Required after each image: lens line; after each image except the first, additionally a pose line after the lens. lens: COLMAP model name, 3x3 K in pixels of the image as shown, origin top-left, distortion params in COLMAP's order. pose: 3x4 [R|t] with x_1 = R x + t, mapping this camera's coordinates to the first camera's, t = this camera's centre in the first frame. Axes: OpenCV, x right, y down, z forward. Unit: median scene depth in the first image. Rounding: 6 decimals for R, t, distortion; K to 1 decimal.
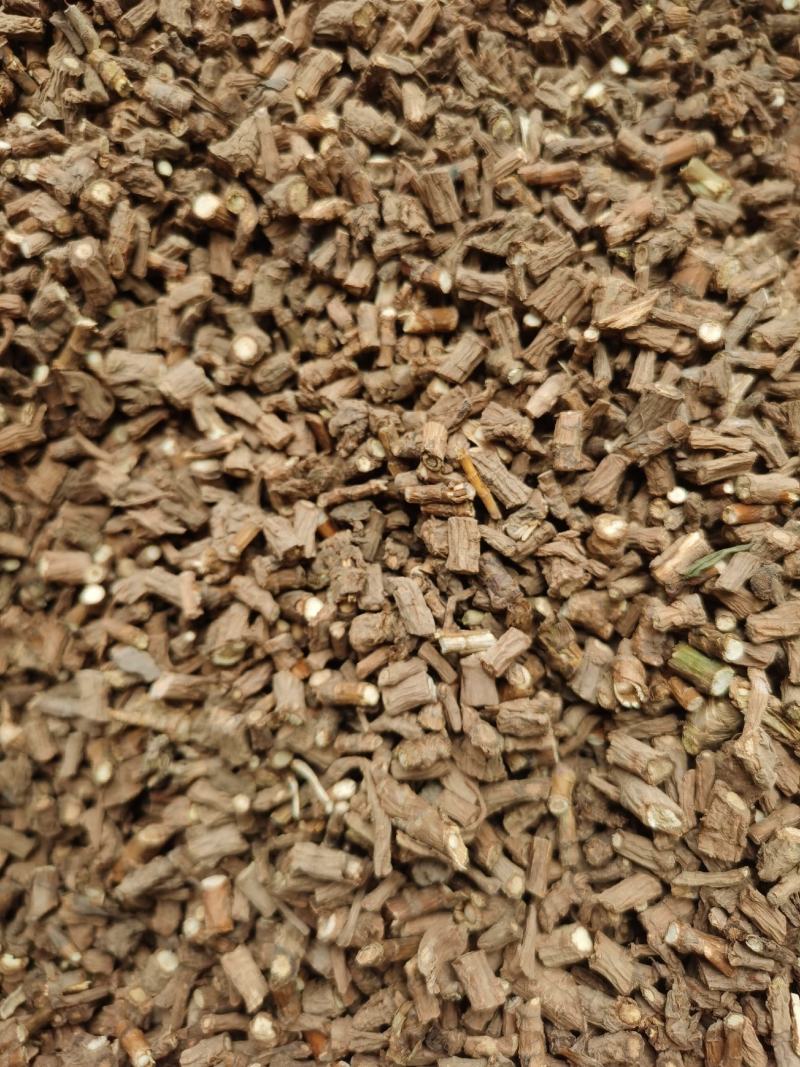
lens RADIAL K [[803.4, 0, 404.6], [0, 803.4, 528.0], [0, 0, 1]] dist [-0.006612, -0.004633]
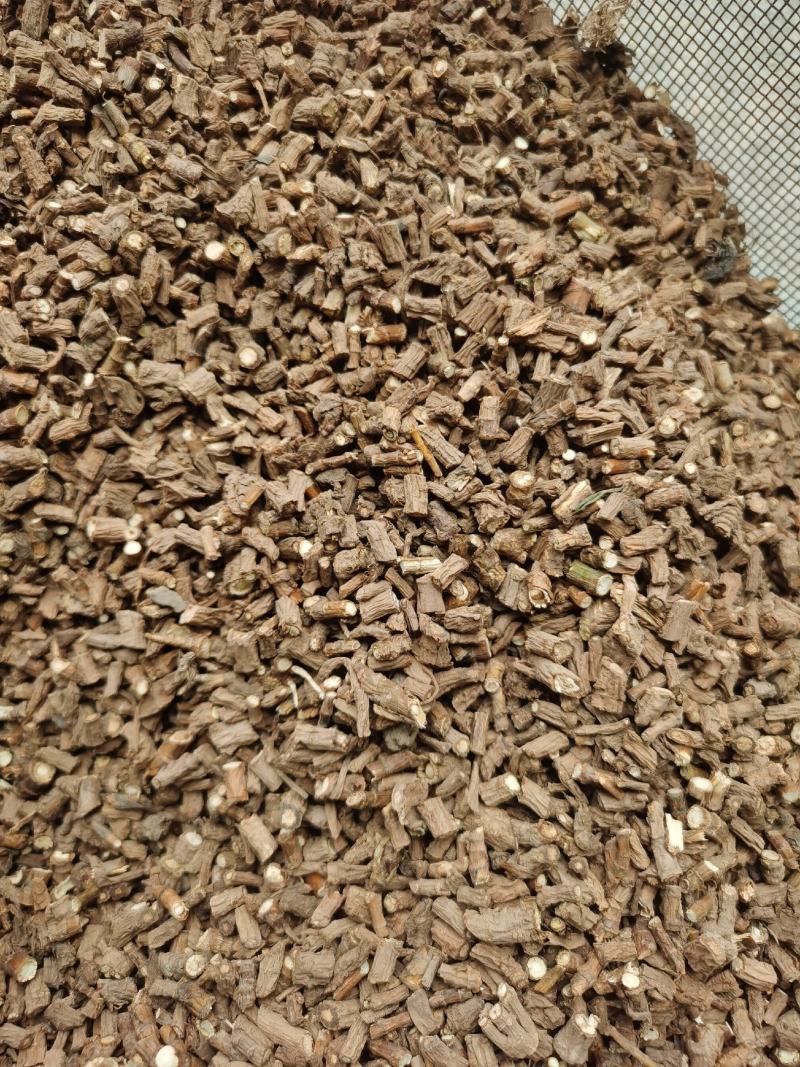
lens RADIAL K [[796.6, 0, 399.8], [0, 796.6, 536.4], [0, 0, 1]] dist [0.024240, -0.016236]
pose [[0.998193, -0.028723, 0.052783, -0.025218], [0.030603, 0.998912, -0.035179, 0.127836], [-0.051715, 0.036731, 0.997986, -0.322898]]
